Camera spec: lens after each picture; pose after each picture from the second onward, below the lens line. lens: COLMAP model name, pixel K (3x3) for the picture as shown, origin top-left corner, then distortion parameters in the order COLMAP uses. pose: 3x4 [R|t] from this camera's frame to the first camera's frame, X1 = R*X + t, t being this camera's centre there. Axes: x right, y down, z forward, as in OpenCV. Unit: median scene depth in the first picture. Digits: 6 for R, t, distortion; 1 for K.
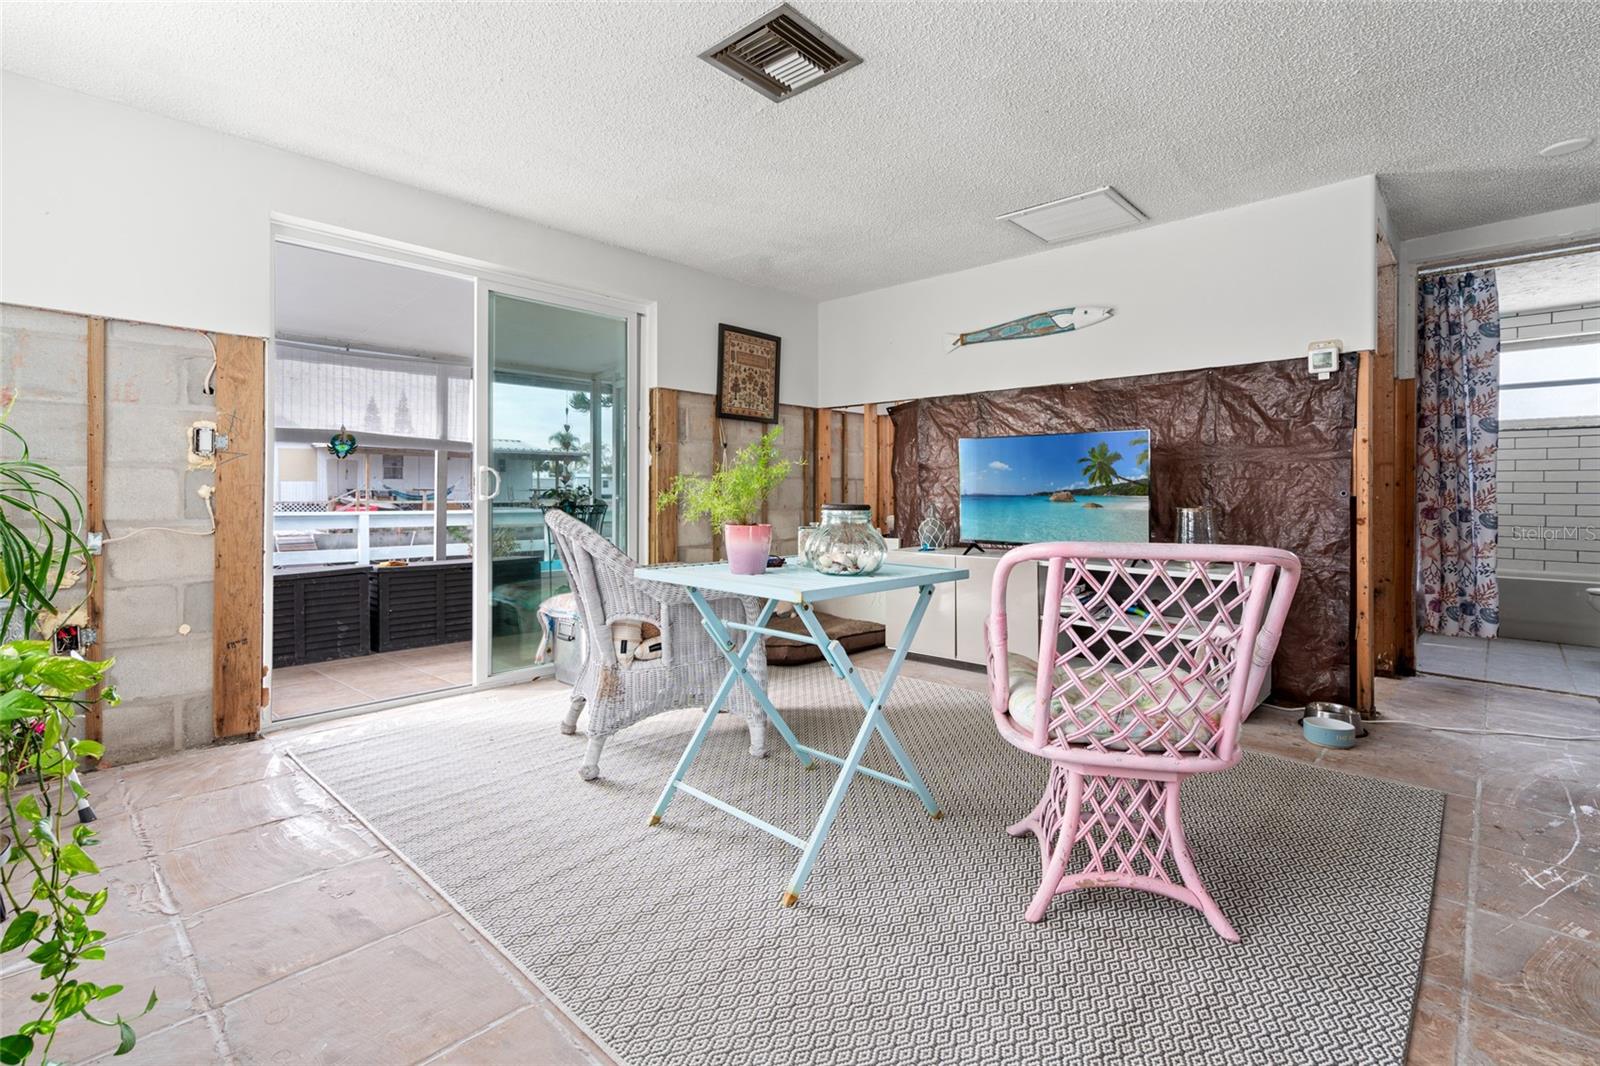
lens RADIAL K [[738.7, 0, 786.0], [0, 738.7, 498.8], [0, 0, 1]] dist [0.000772, 0.000860]
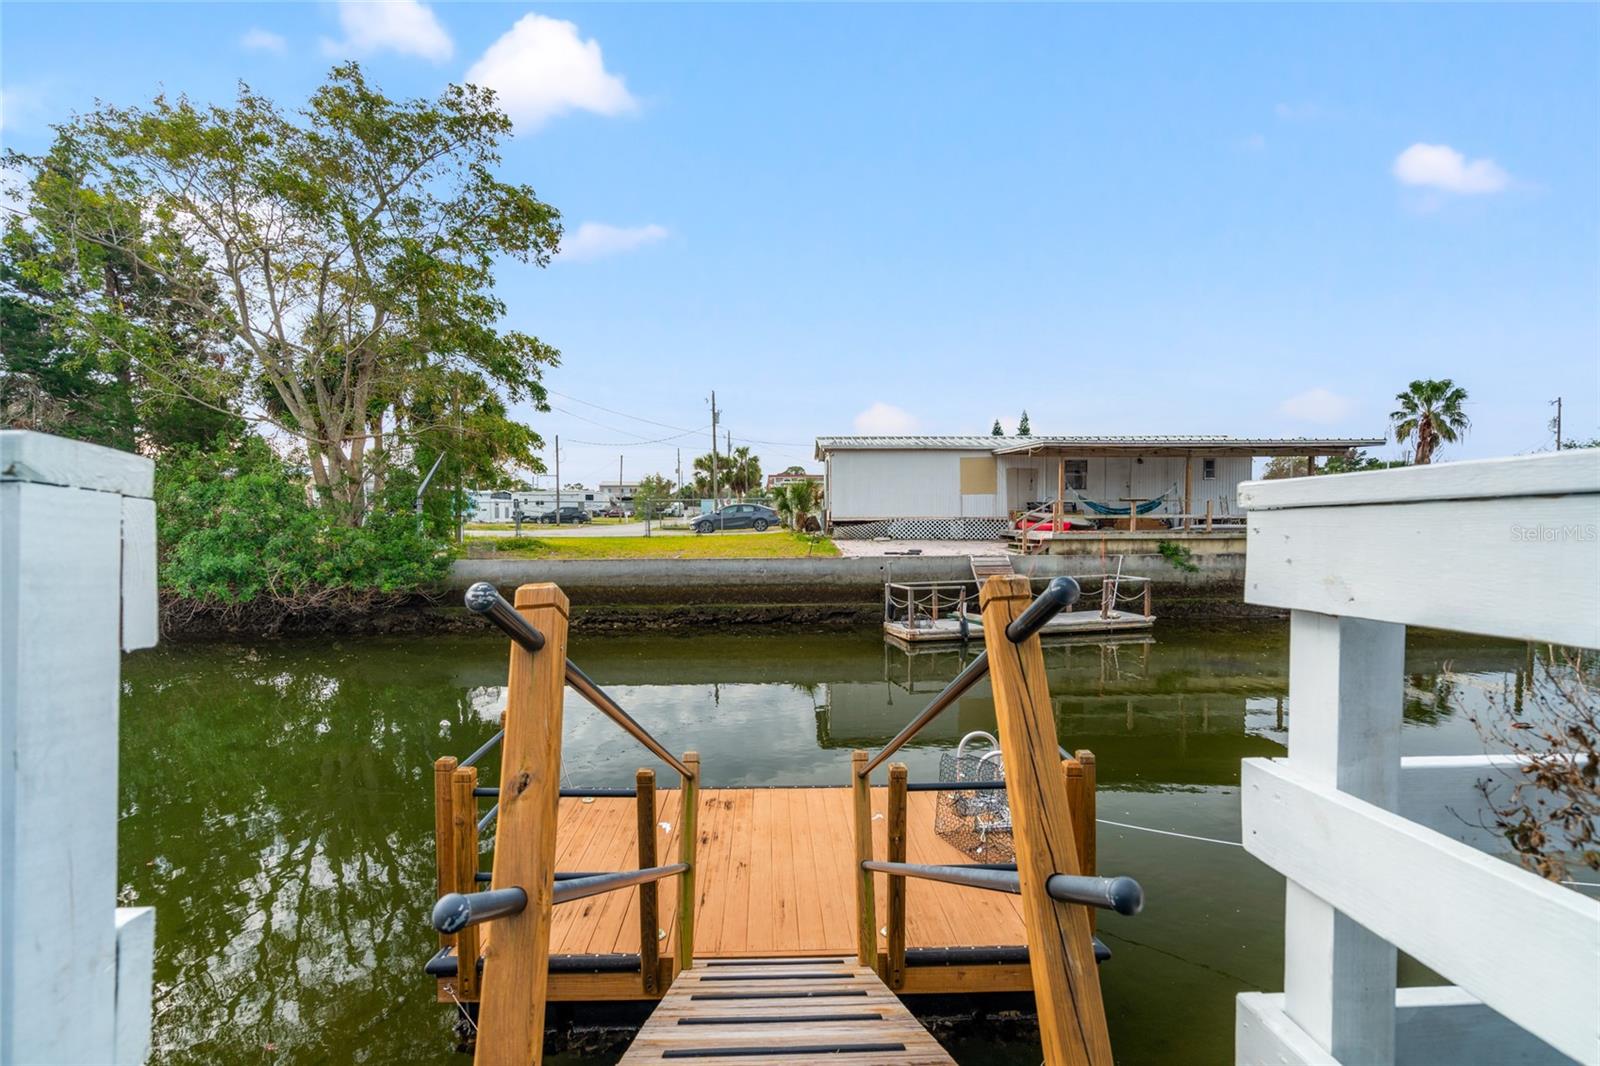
lens RADIAL K [[738.7, 0, 789.1], [0, 738.7, 549.3], [0, 0, 1]] dist [0.000772, 0.000860]
pose [[0.717744, 0.028823, -0.695711, -1.126453], [-0.000652, 0.999170, 0.040723, 0.035926], [0.696307, -0.028775, 0.717167, 1.107796]]
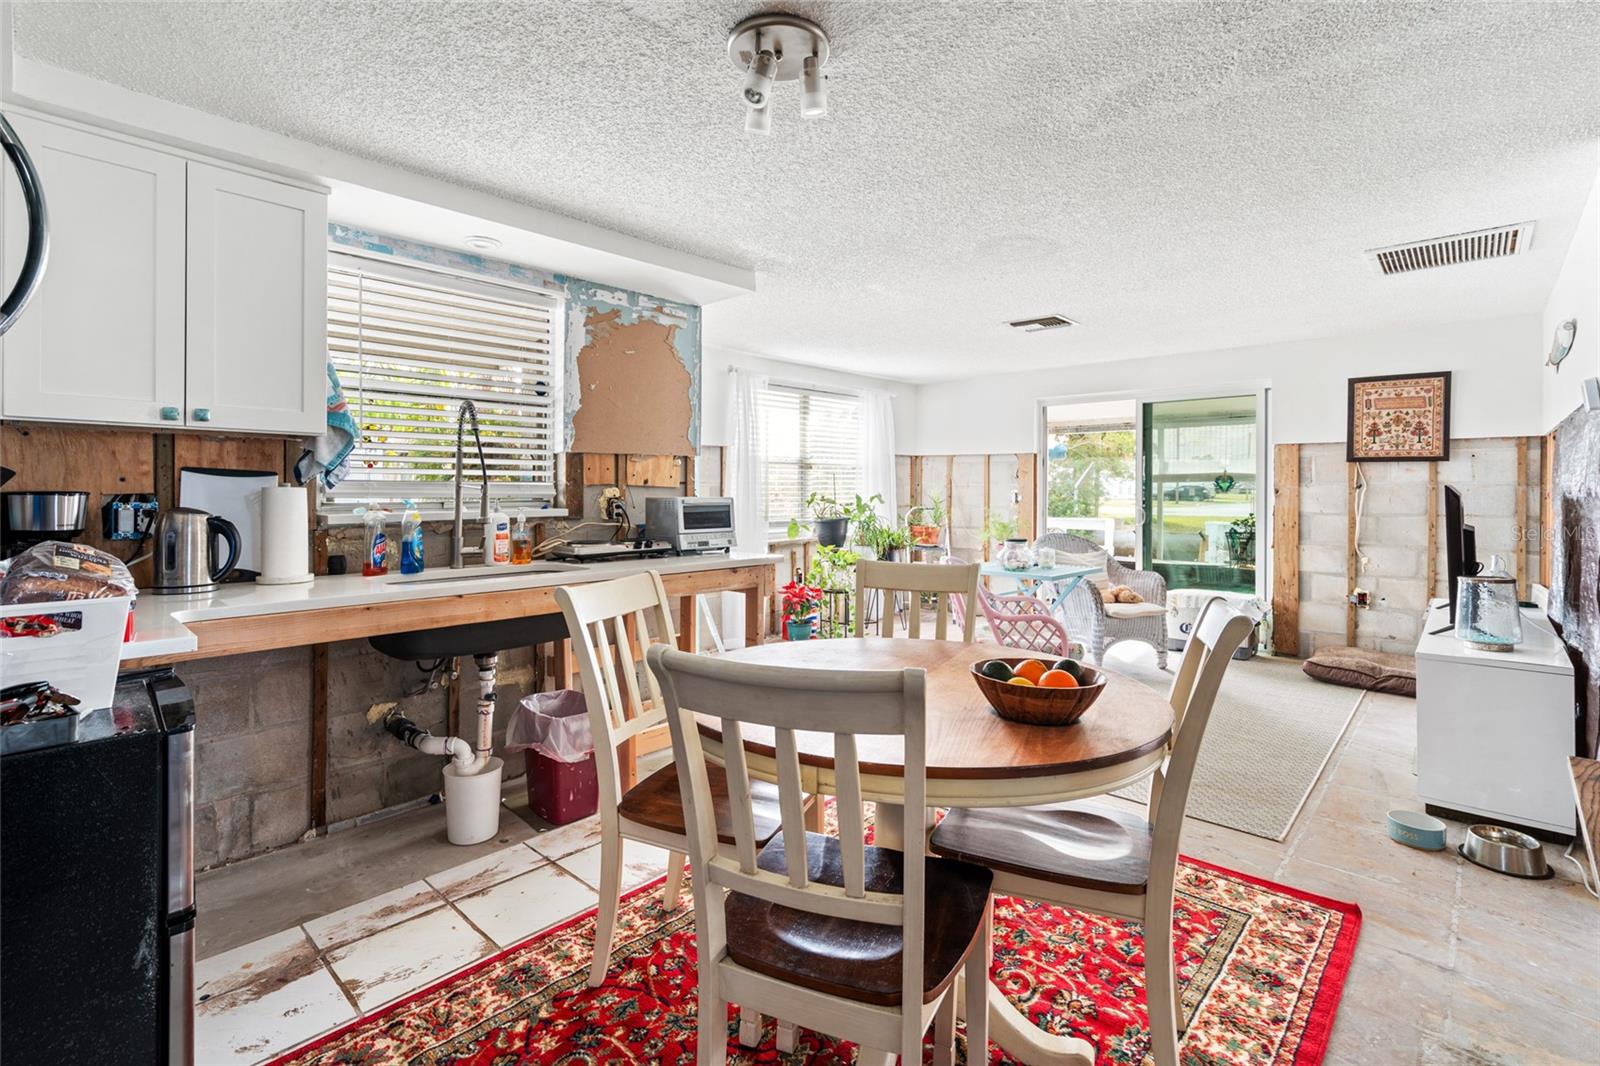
lens RADIAL K [[738.7, 0, 797.0], [0, 738.7, 488.8], [0, 0, 1]] dist [0.000772, 0.000860]
pose [[0.014195, 0.000452, -0.999899, 0.923898], [-0.008658, 0.999962, 0.000329, -0.056233], [0.999862, 0.008652, 0.014198, 0.128720]]
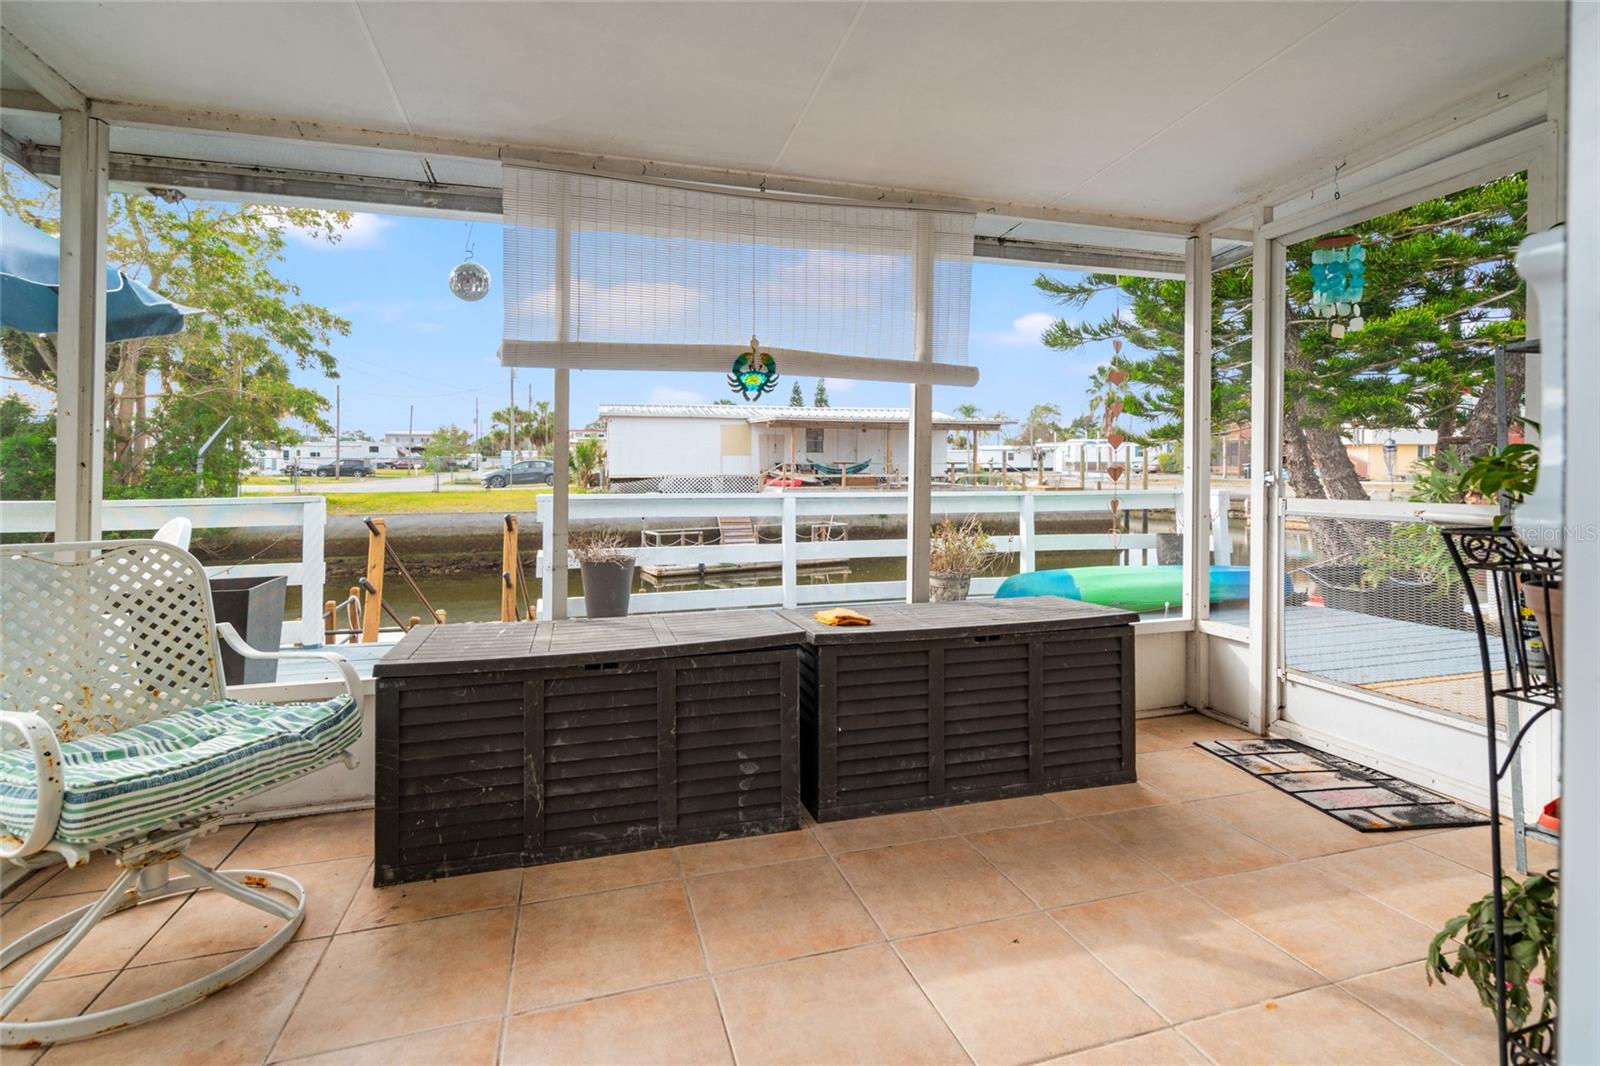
lens RADIAL K [[738.7, 0, 787.4], [0, 738.7, 458.3], [0, 0, 1]] dist [0.000772, 0.000860]
pose [[0.866874, -0.005381, -0.498498, -0.353410], [-0.003908, 0.999838, -0.017589, -0.008076], [0.498512, 0.017195, 0.866712, 0.618304]]
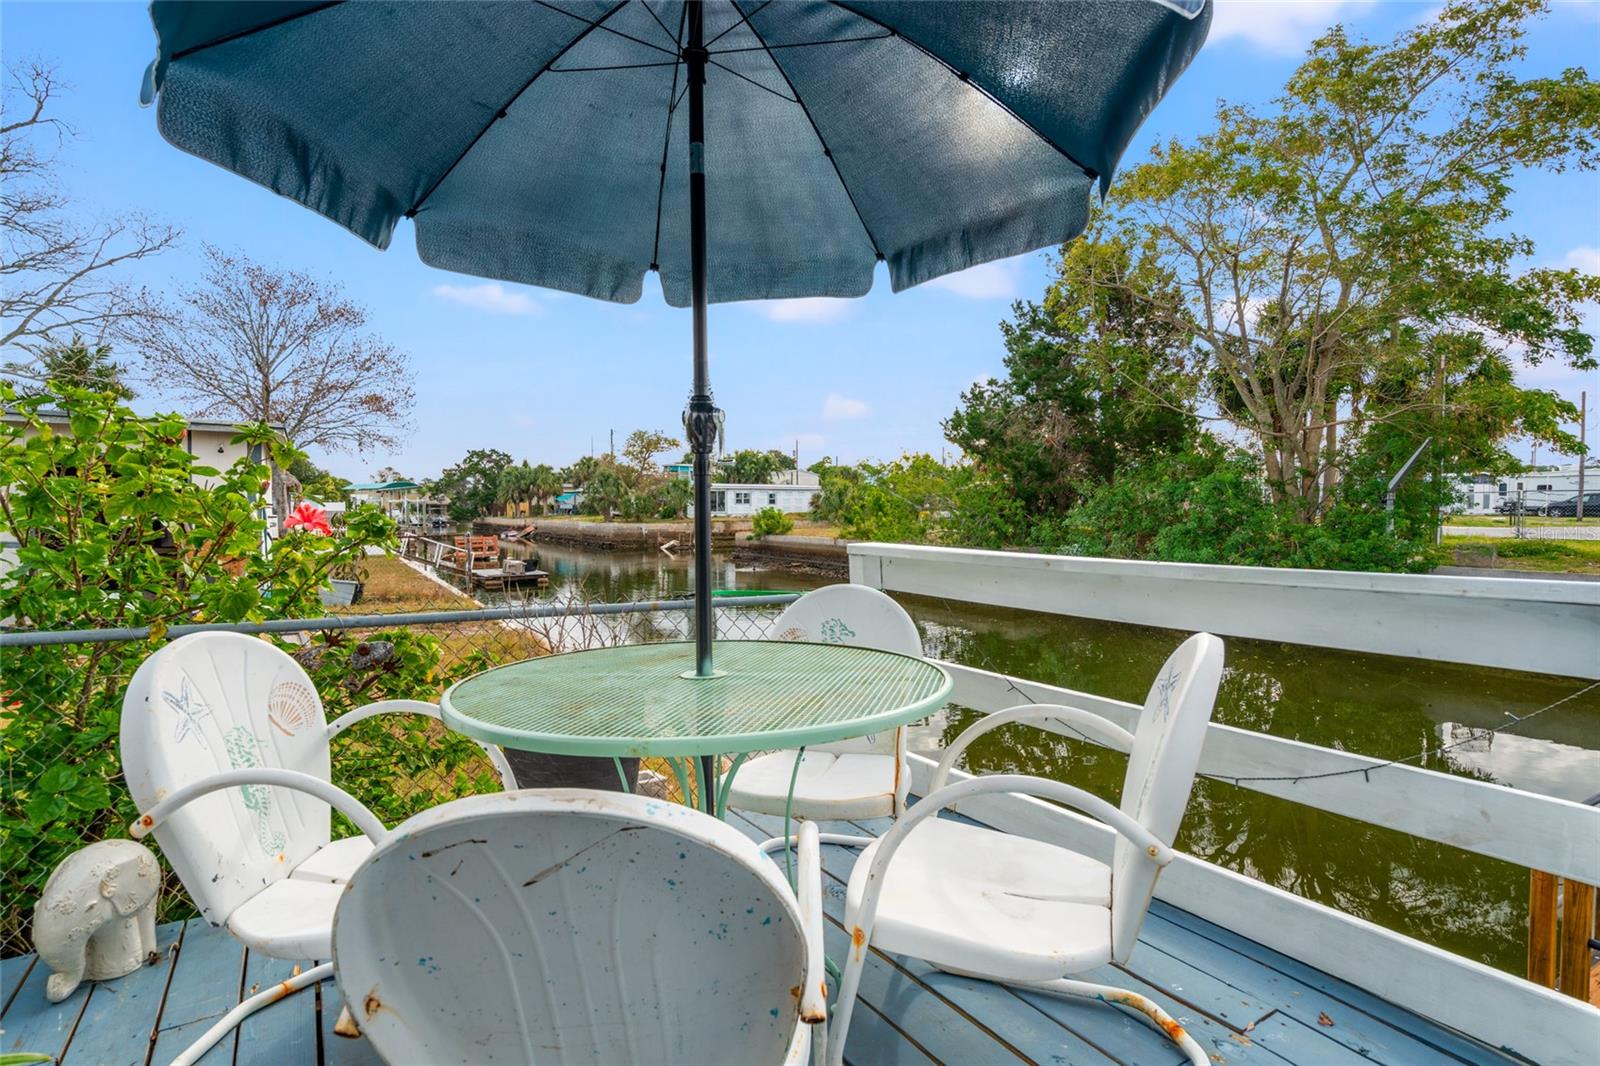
lens RADIAL K [[805.9, 0, 790.3], [0, 805.9, 533.8], [0, 0, 1]] dist [0.004317, -0.002431]
pose [[-0.265676, 0.033406, -0.963483, -0.953968], [-0.003595, 0.999358, 0.035641, -0.002341], [0.964056, 0.012932, -0.265385, 0.894889]]
